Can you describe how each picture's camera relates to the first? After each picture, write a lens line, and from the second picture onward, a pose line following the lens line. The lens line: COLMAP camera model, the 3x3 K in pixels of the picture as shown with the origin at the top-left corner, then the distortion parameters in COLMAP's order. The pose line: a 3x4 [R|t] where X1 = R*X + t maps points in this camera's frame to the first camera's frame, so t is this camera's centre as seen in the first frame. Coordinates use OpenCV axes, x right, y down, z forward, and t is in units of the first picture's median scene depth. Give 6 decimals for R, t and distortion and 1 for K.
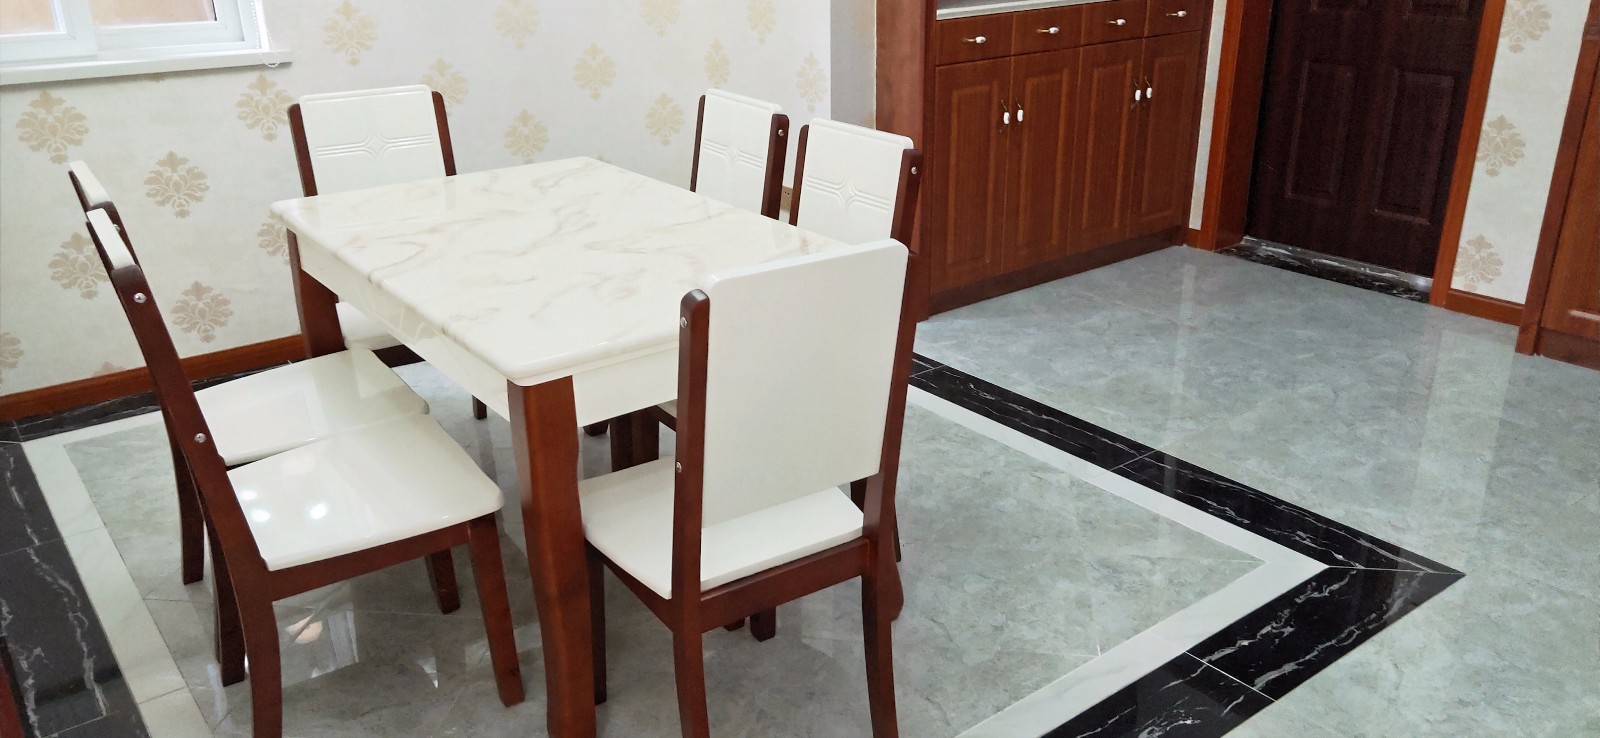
lens RADIAL K [[1223.8, 0, 800.0], [0, 1223.8, 369.0], [0, 0, 1]] dist [0.032950, -0.004782]
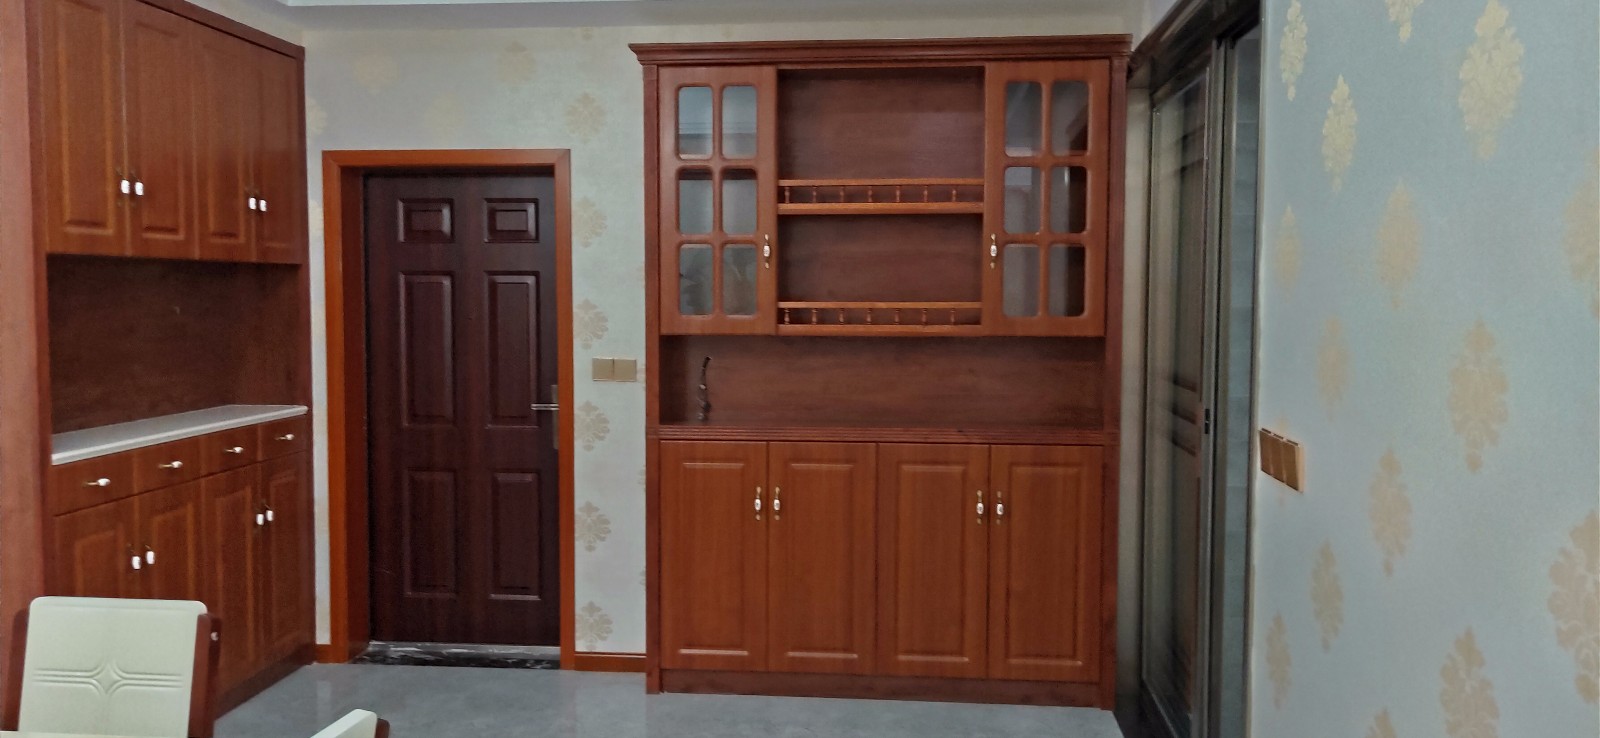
lens RADIAL K [[1223.8, 0, 800.0], [0, 1223.8, 369.0], [0, 0, 1]] dist [0.032950, -0.004782]
pose [[0.683934, -0.031037, 0.728884, -0.149211], [0.256492, 0.945540, -0.200412, -0.031570], [-0.682969, 0.324022, 0.654648, 0.029449]]
